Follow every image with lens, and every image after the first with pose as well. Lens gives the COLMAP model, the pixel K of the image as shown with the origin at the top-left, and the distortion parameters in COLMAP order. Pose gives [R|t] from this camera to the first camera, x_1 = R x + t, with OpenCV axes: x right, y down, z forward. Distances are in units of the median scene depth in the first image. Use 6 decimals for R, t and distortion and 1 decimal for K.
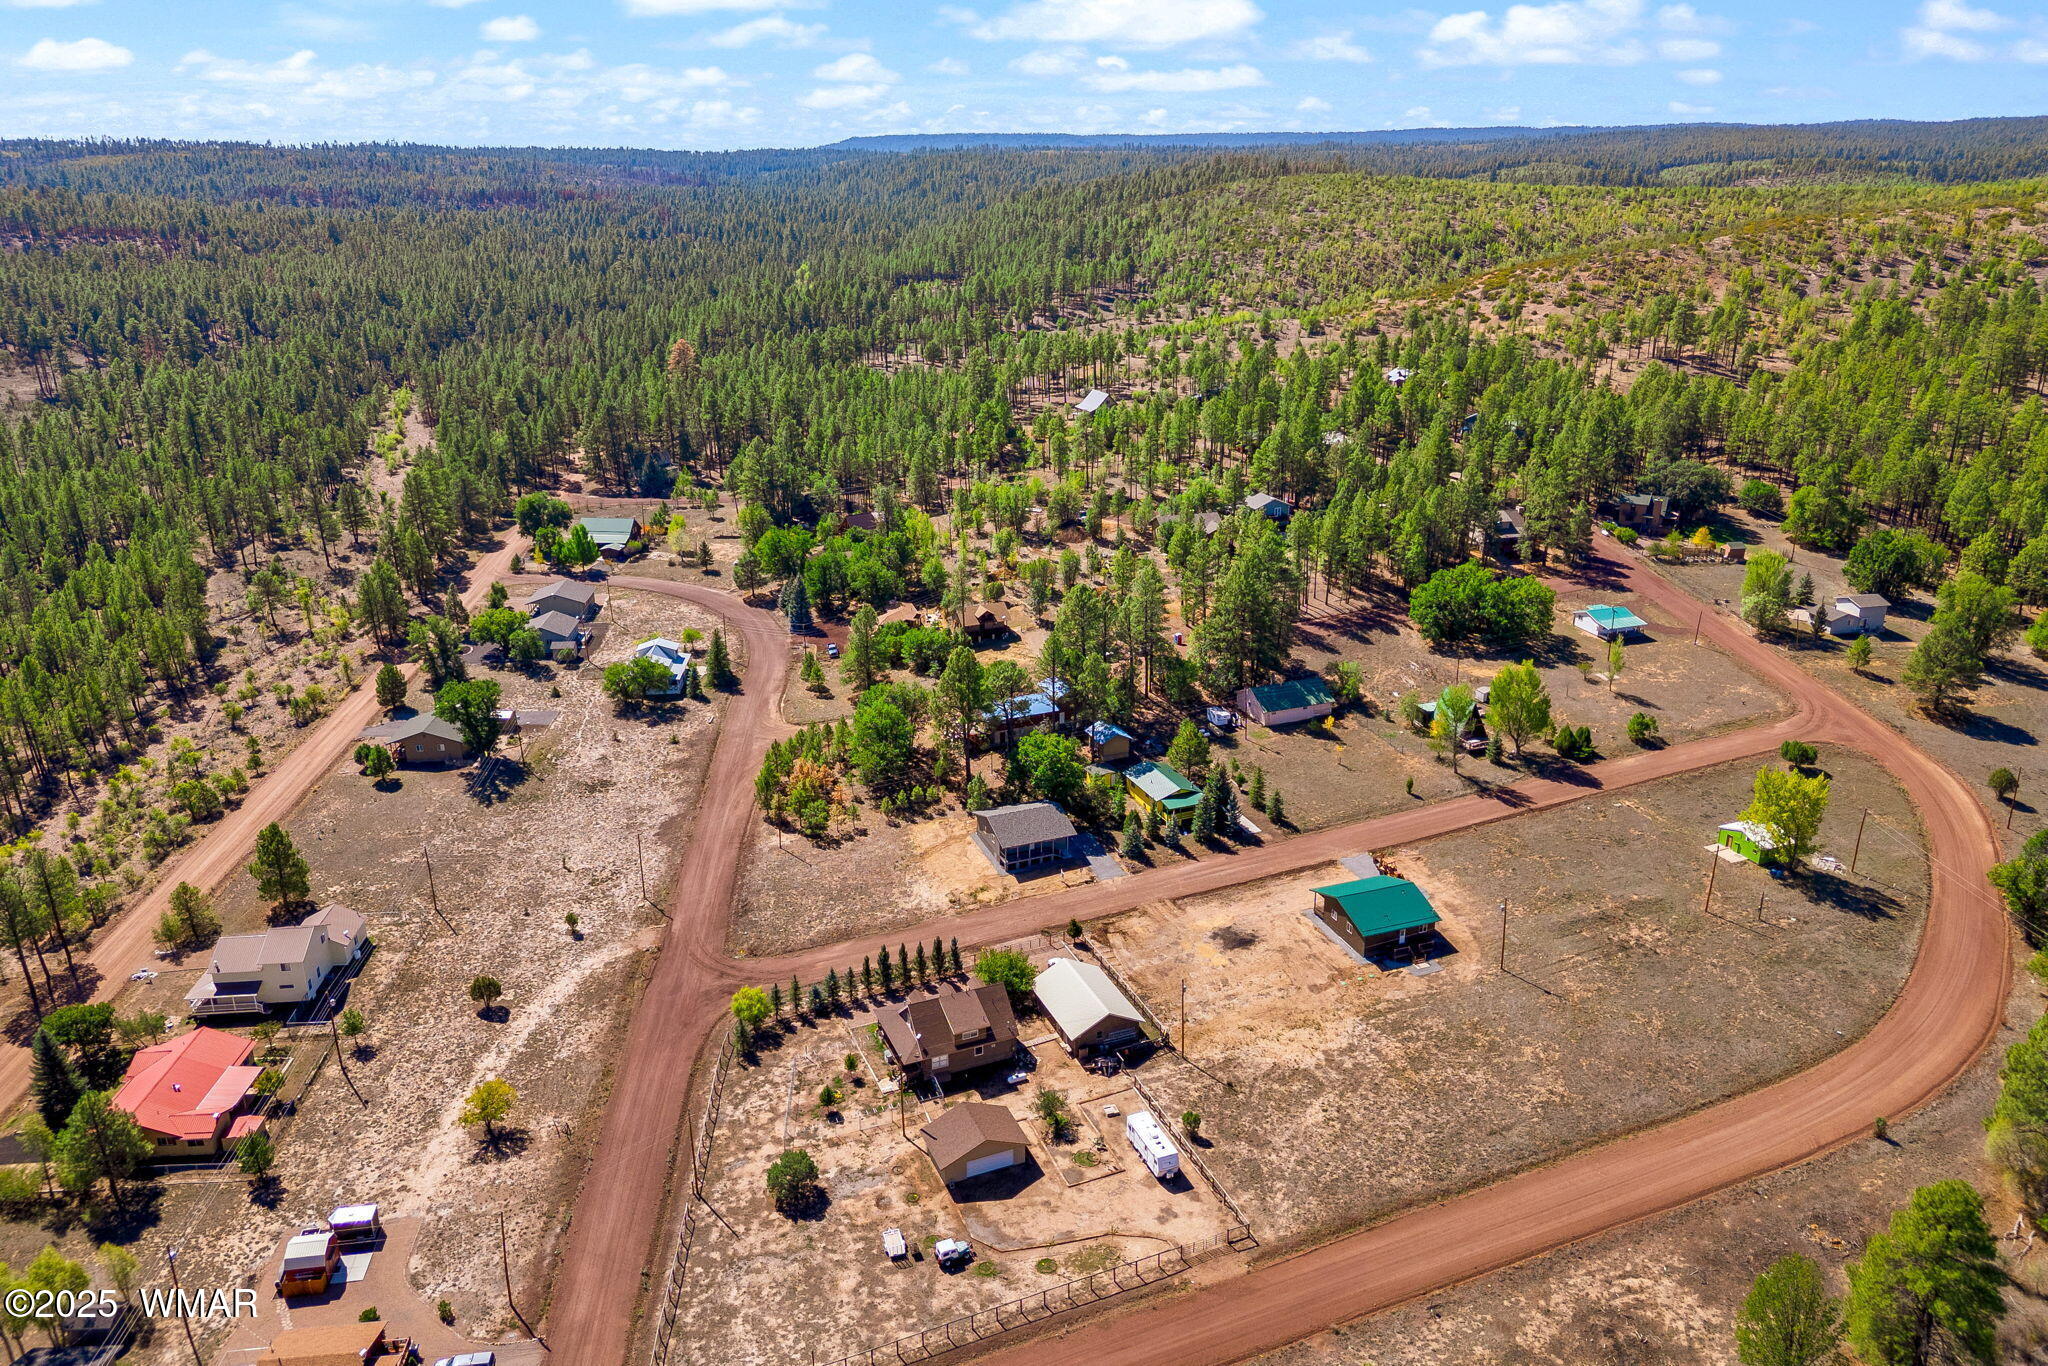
lens RADIAL K [[1539.8, 0, 1024.0], [0, 1539.8, 683.0], [0, 0, 1]] dist [0.040432, -0.003037]
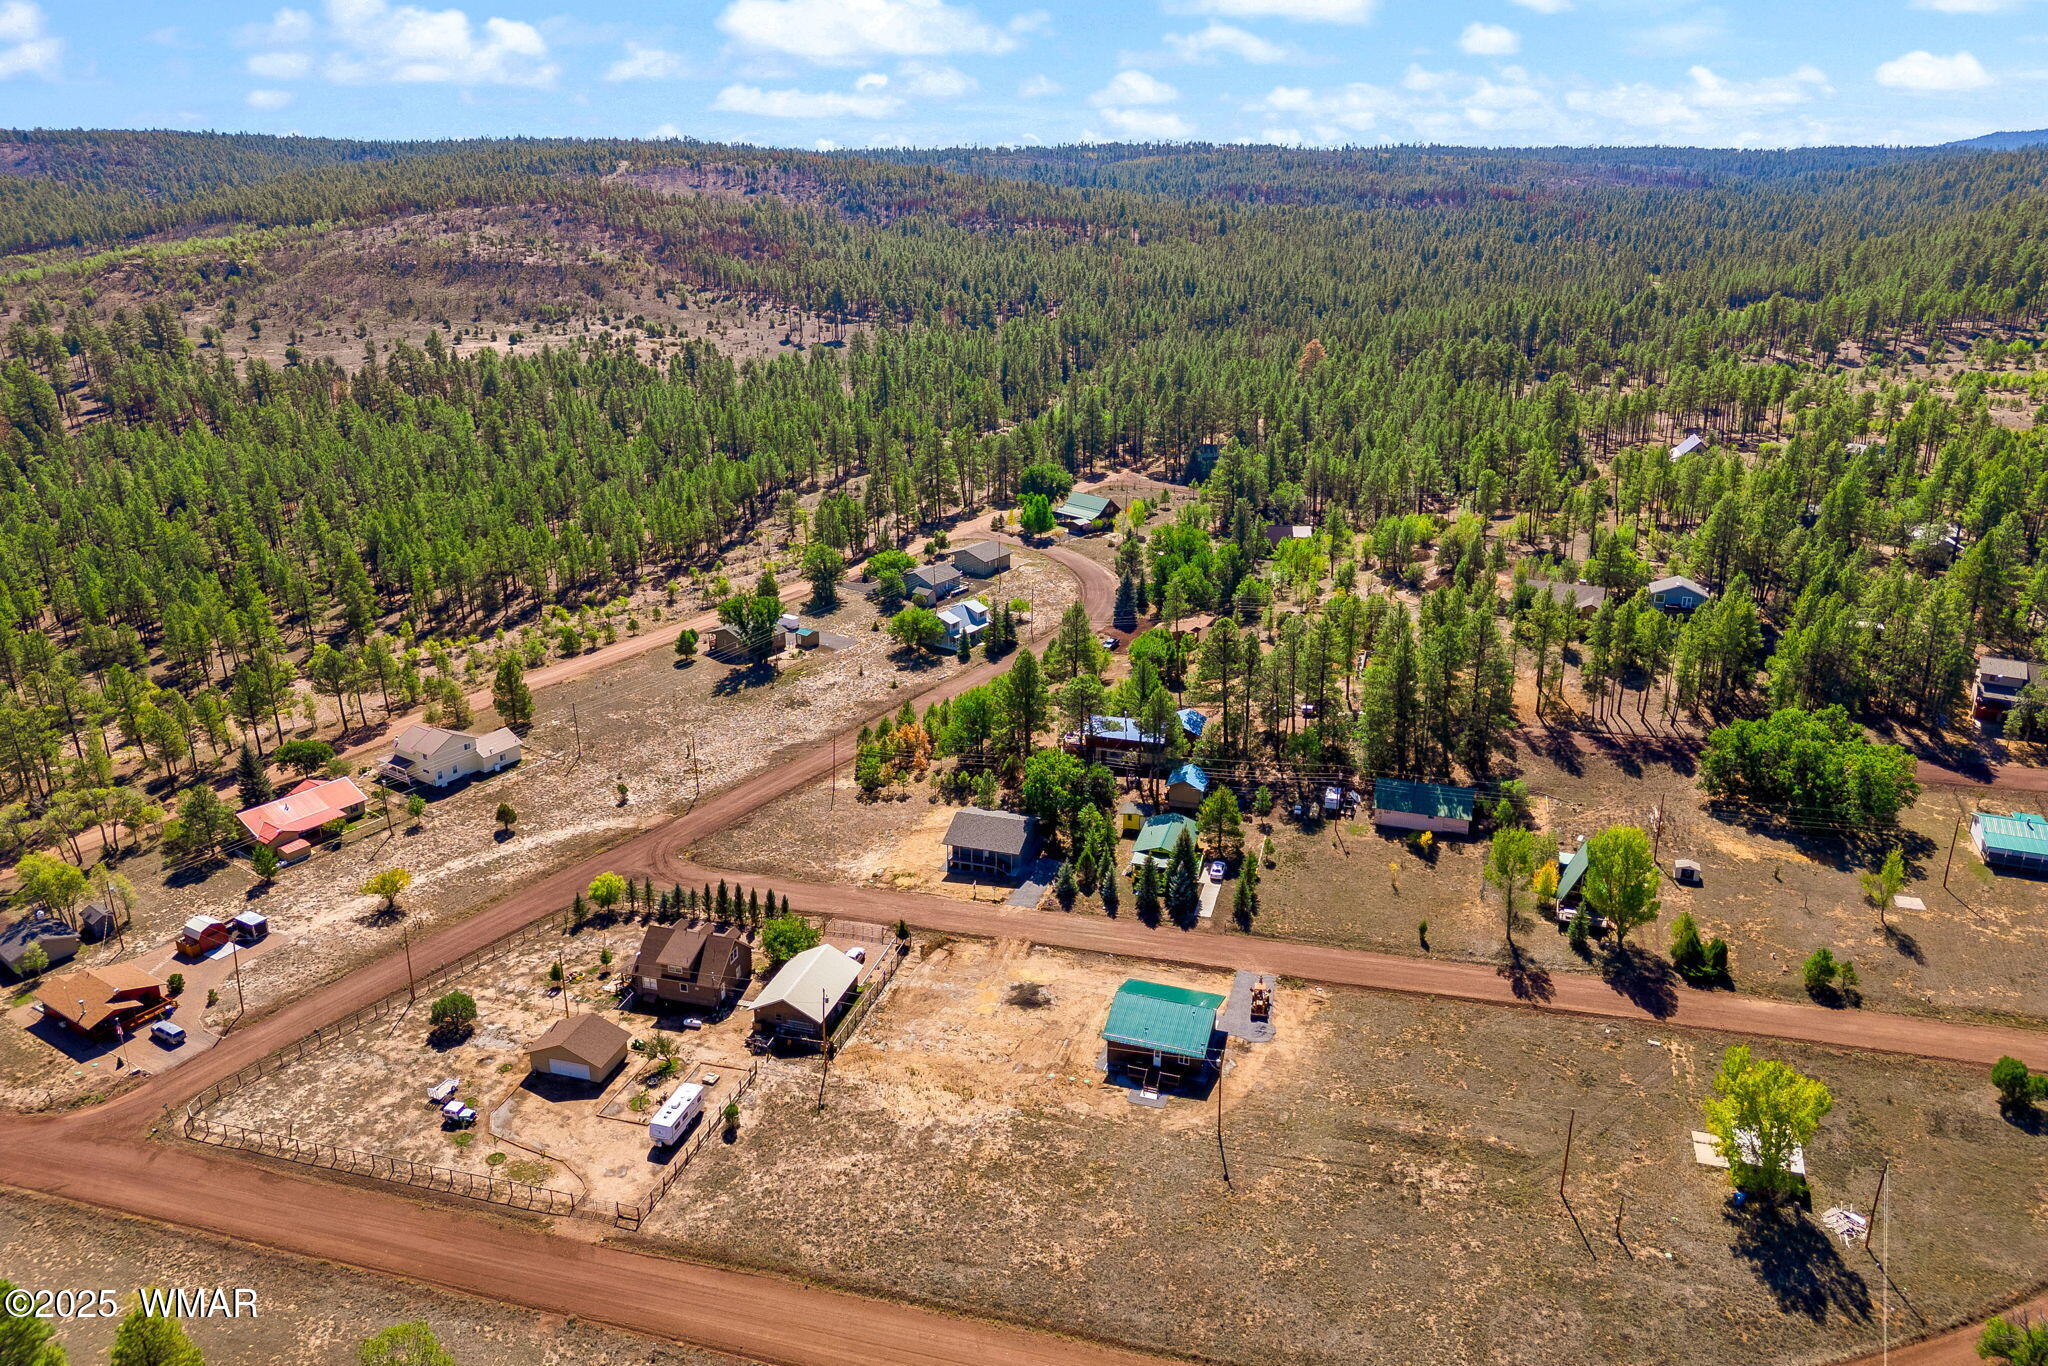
lens RADIAL K [[1539.8, 0, 1024.0], [0, 1539.8, 683.0], [0, 0, 1]] dist [0.040432, -0.003037]
pose [[0.751815, 0.224101, -0.620123, 0.578560], [-0.223494, 0.971409, 0.080093, -0.080951], [0.620342, 0.078378, 0.780405, 0.216178]]
